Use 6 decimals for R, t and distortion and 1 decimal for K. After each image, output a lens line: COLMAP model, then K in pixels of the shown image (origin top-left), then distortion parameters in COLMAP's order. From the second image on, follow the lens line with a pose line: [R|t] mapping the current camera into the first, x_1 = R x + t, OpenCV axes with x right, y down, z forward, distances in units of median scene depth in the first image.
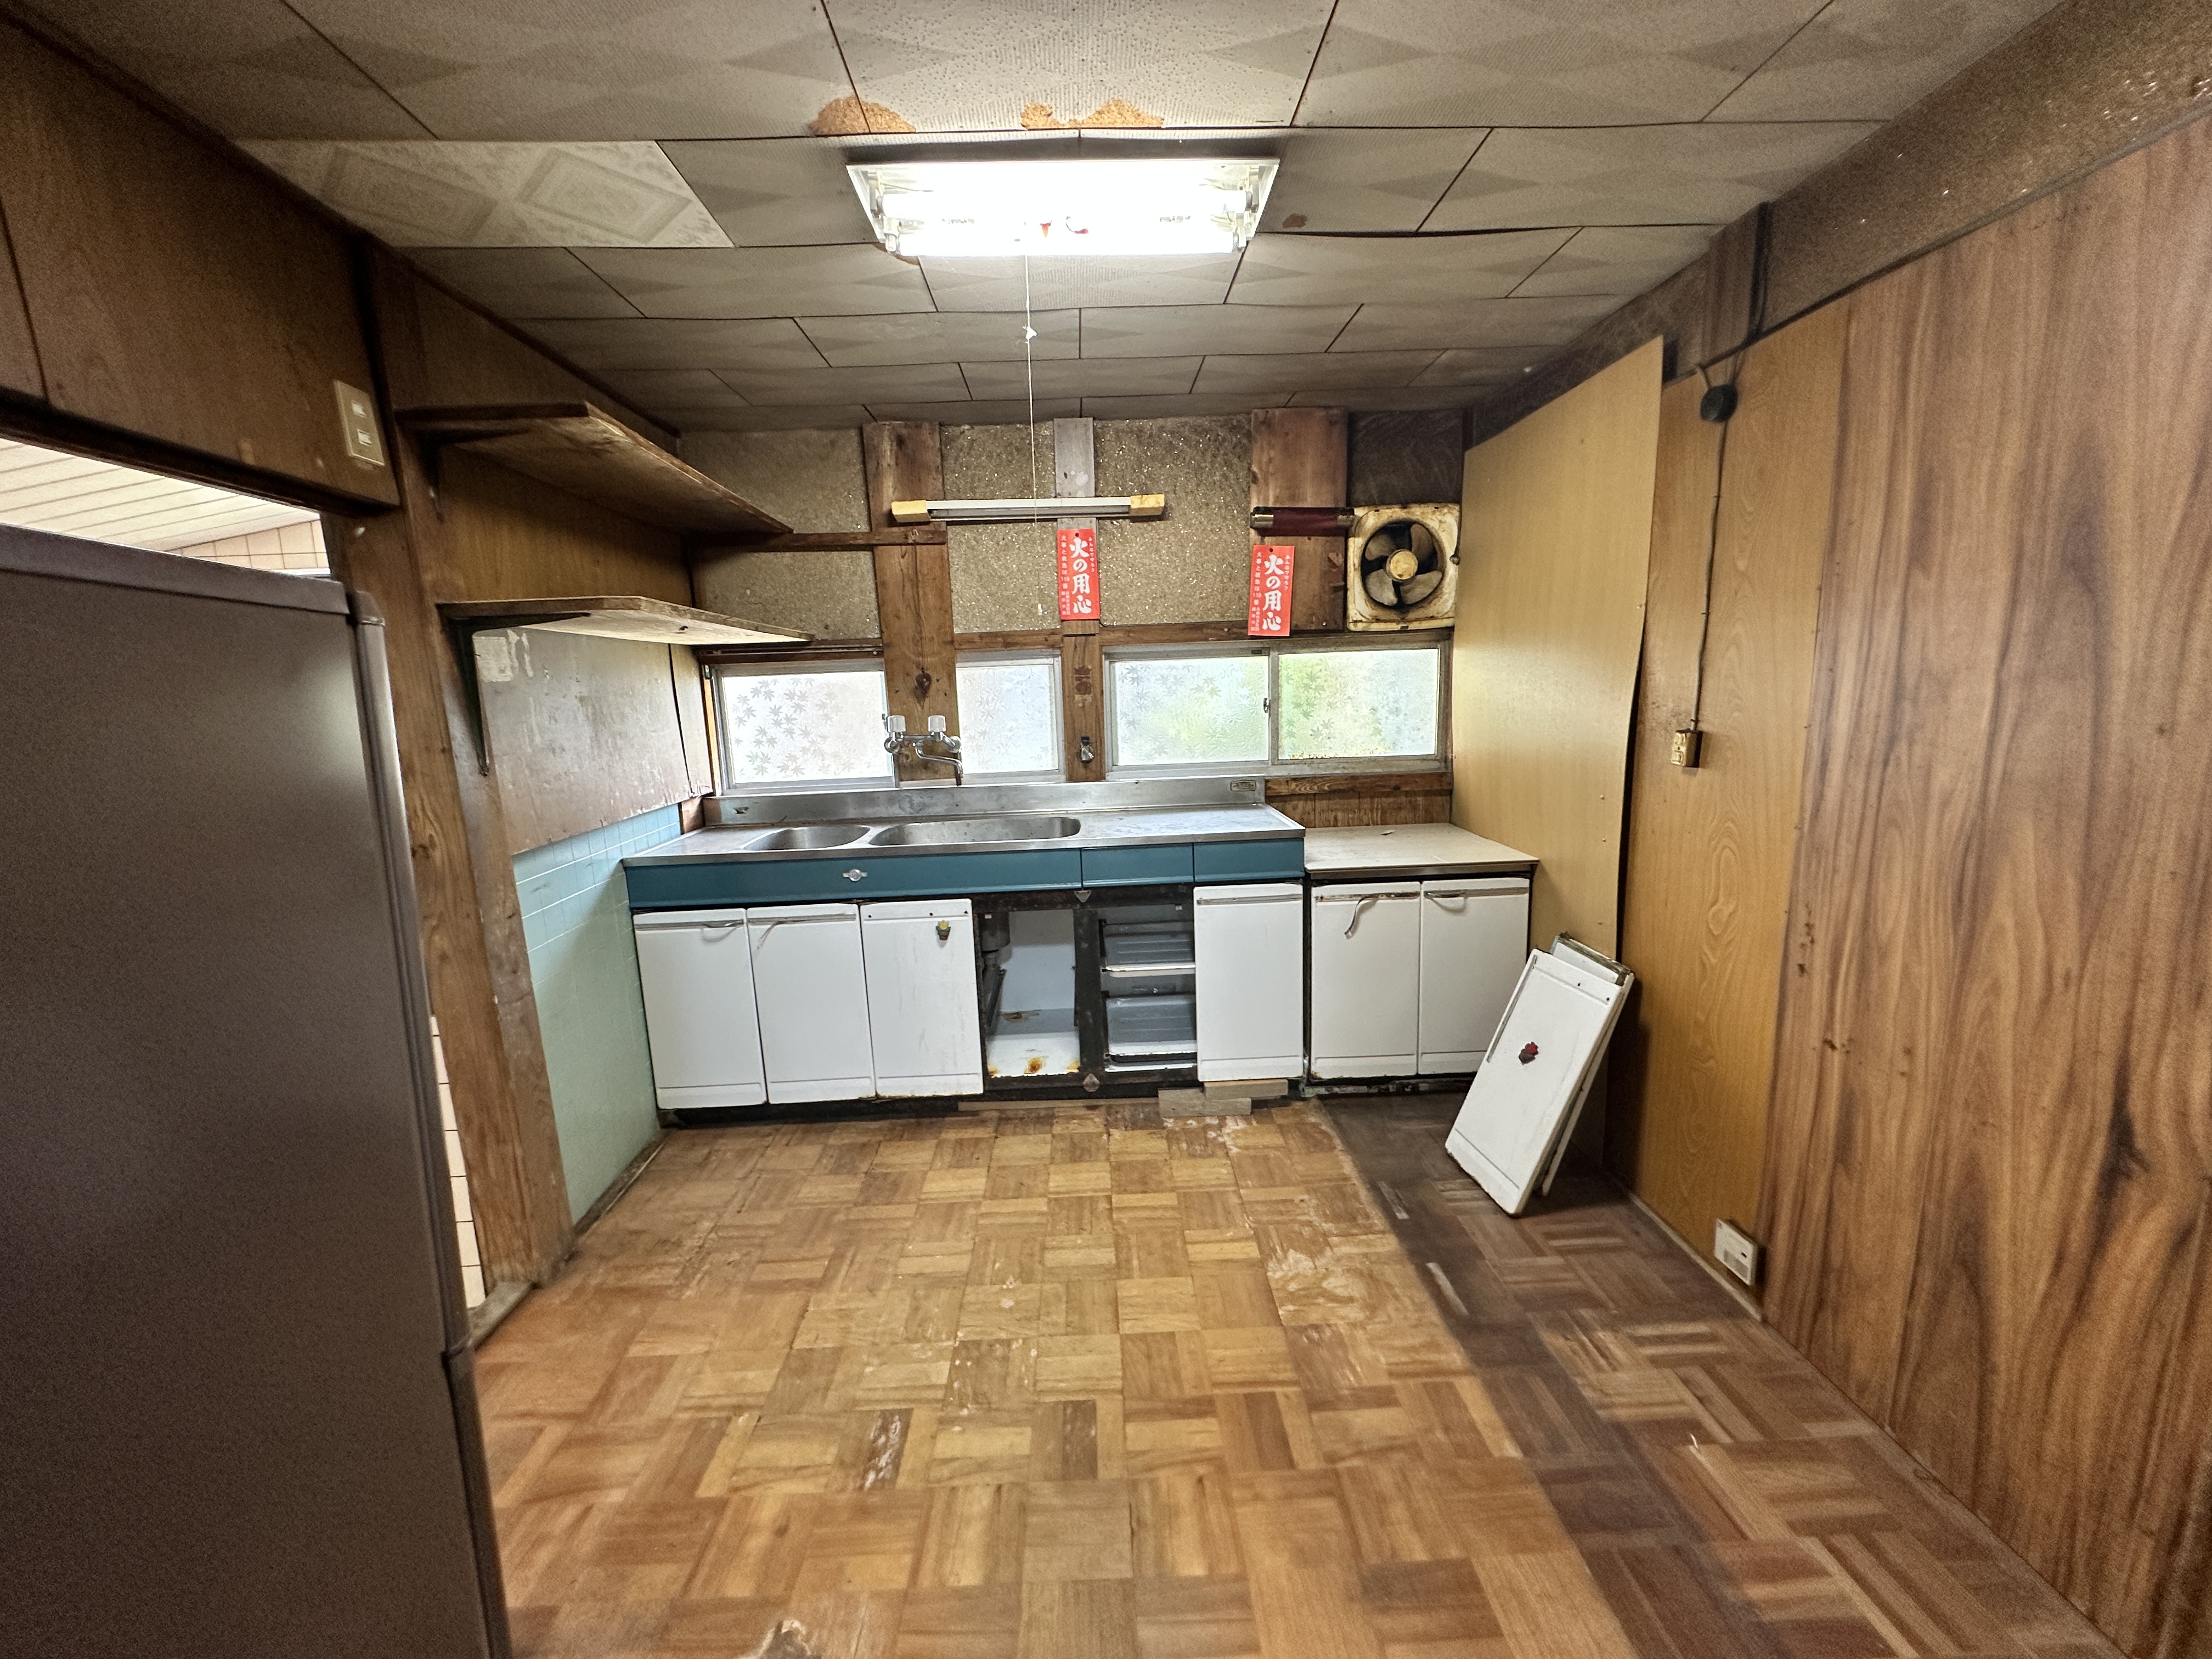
lens RADIAL K [[884.1, 0, 1105.1], [0, 884.1, 833.2], [0, 0, 1]] dist [-0.002180, 0.000511]
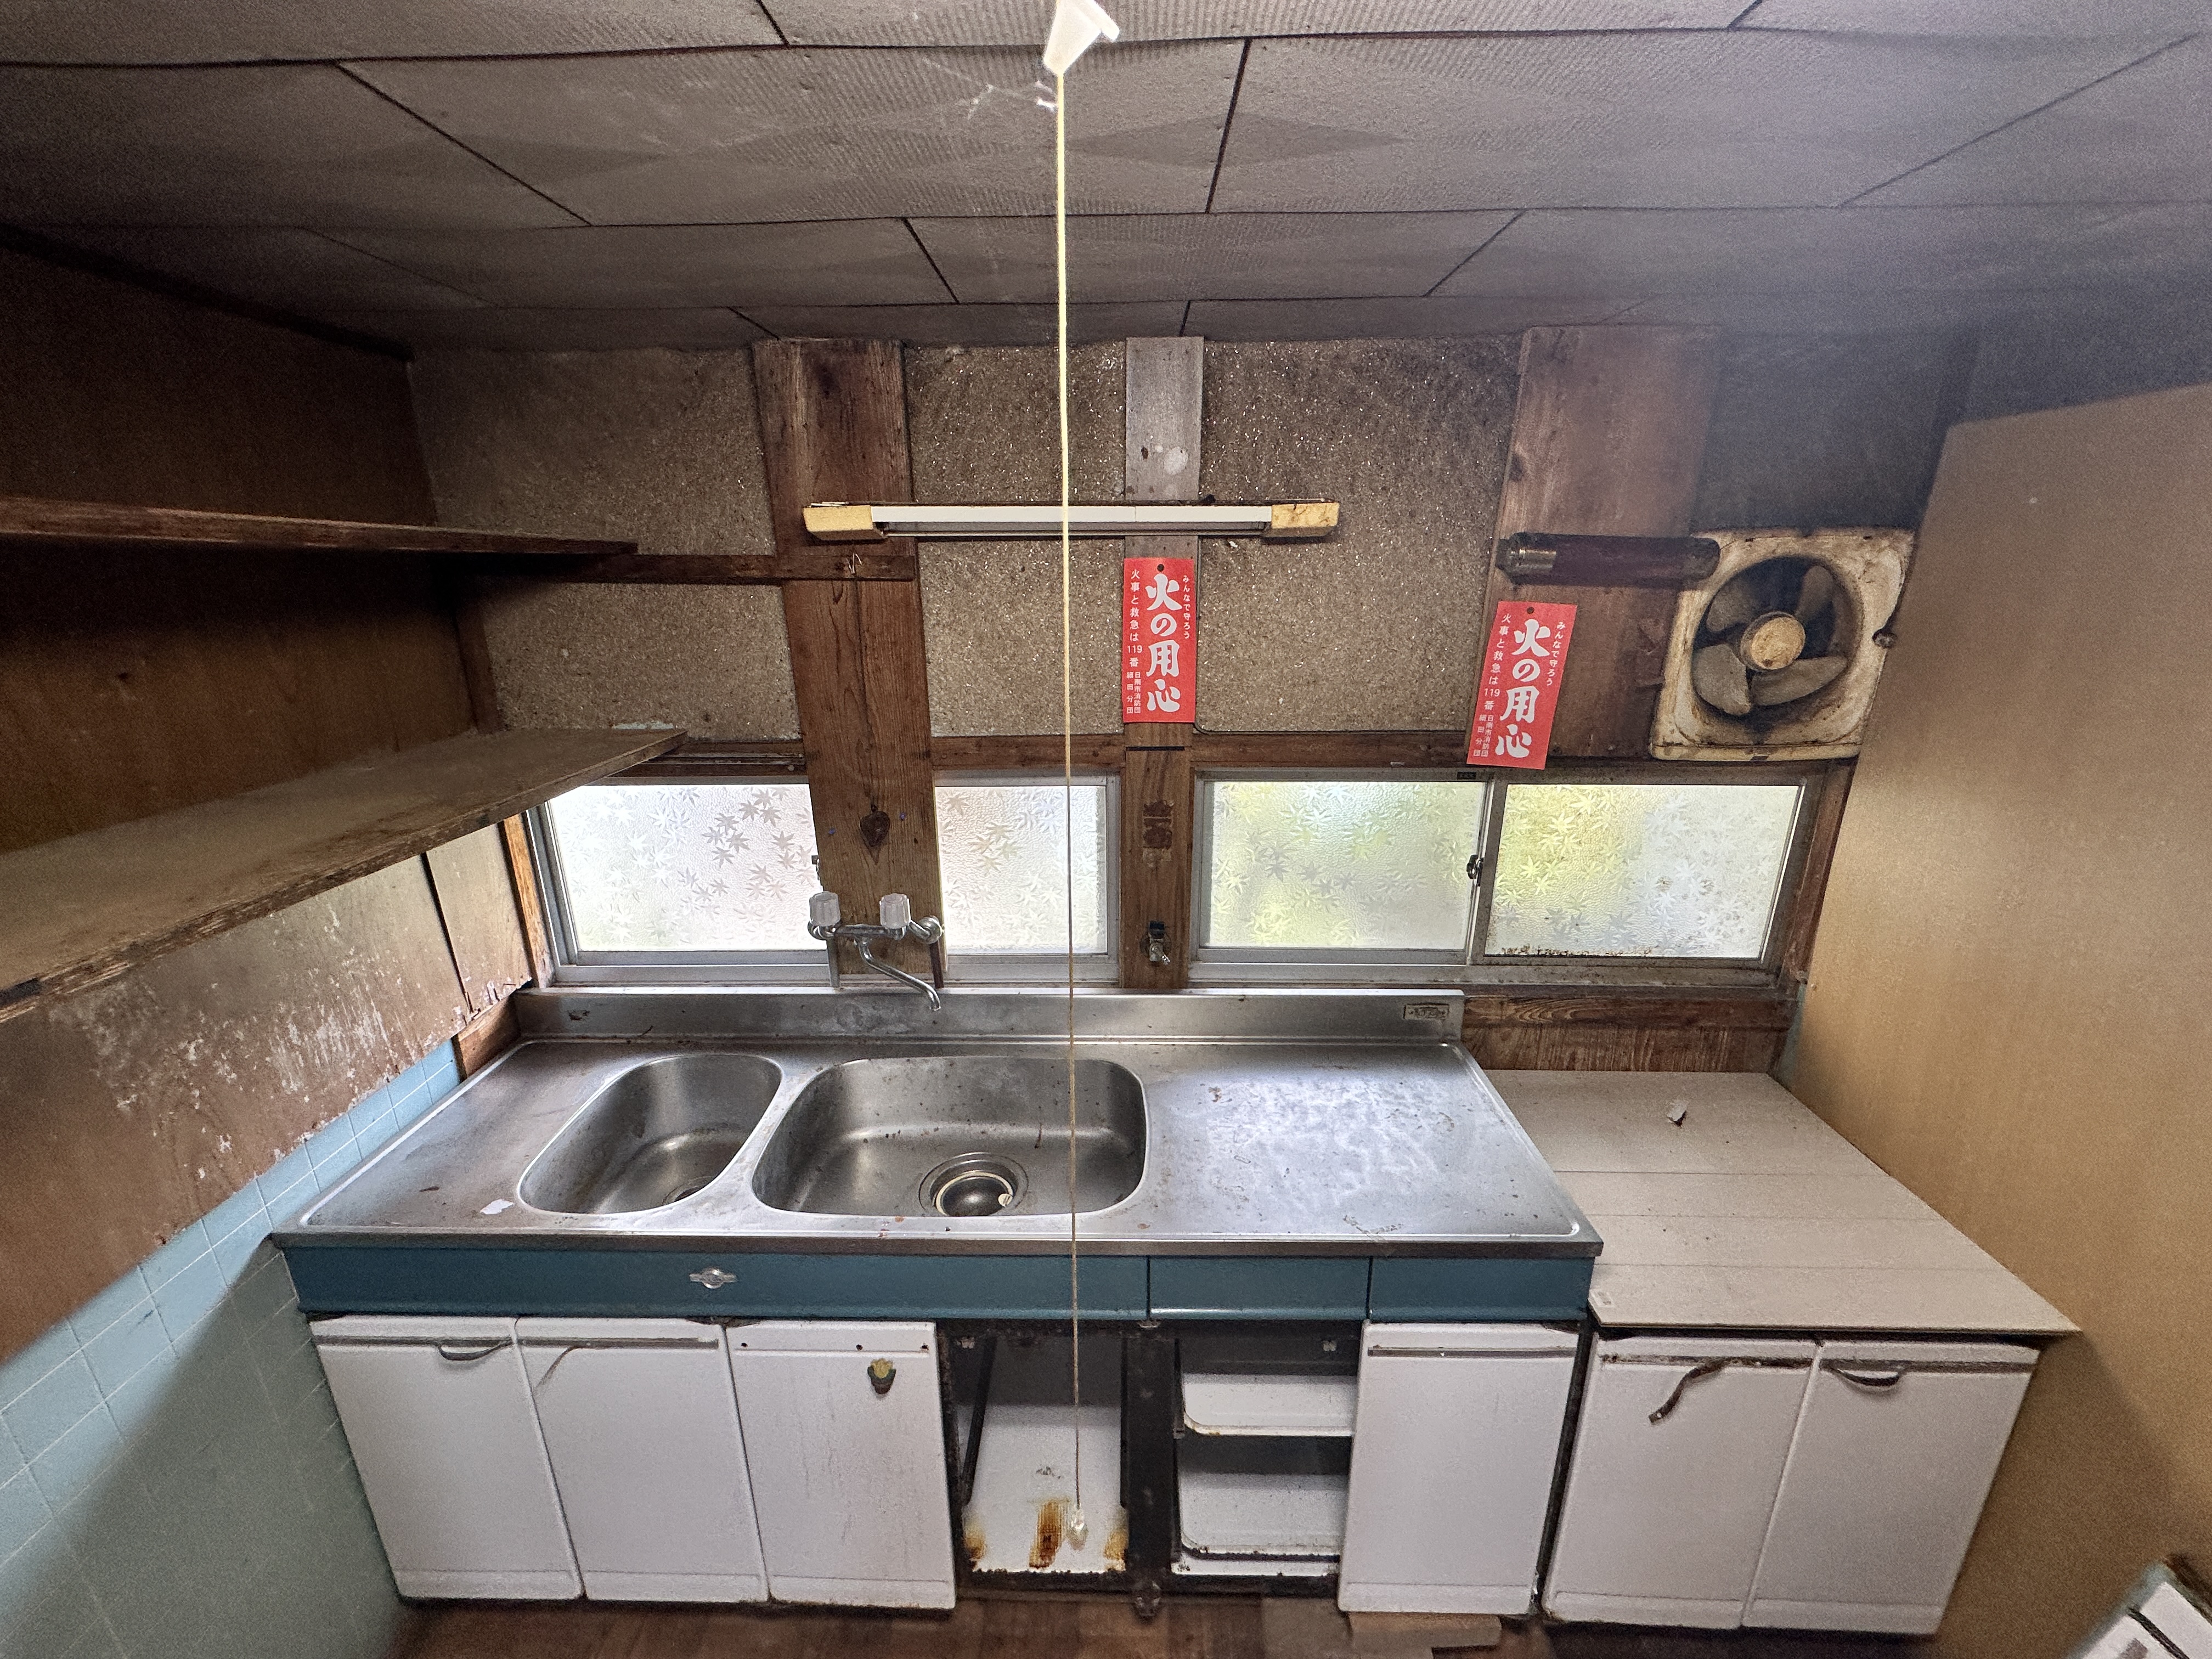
lens RADIAL K [[884.1, 0, 1107.2], [0, 884.1, 834.2], [0, 0, 1]] dist [-0.002180, 0.000511]
pose [[0.998303, 0.043445, -0.038781, -0.036239], [-0.038180, 0.991106, 0.127477, -0.243808], [0.043975, -0.125780, 0.991083, 0.449258]]
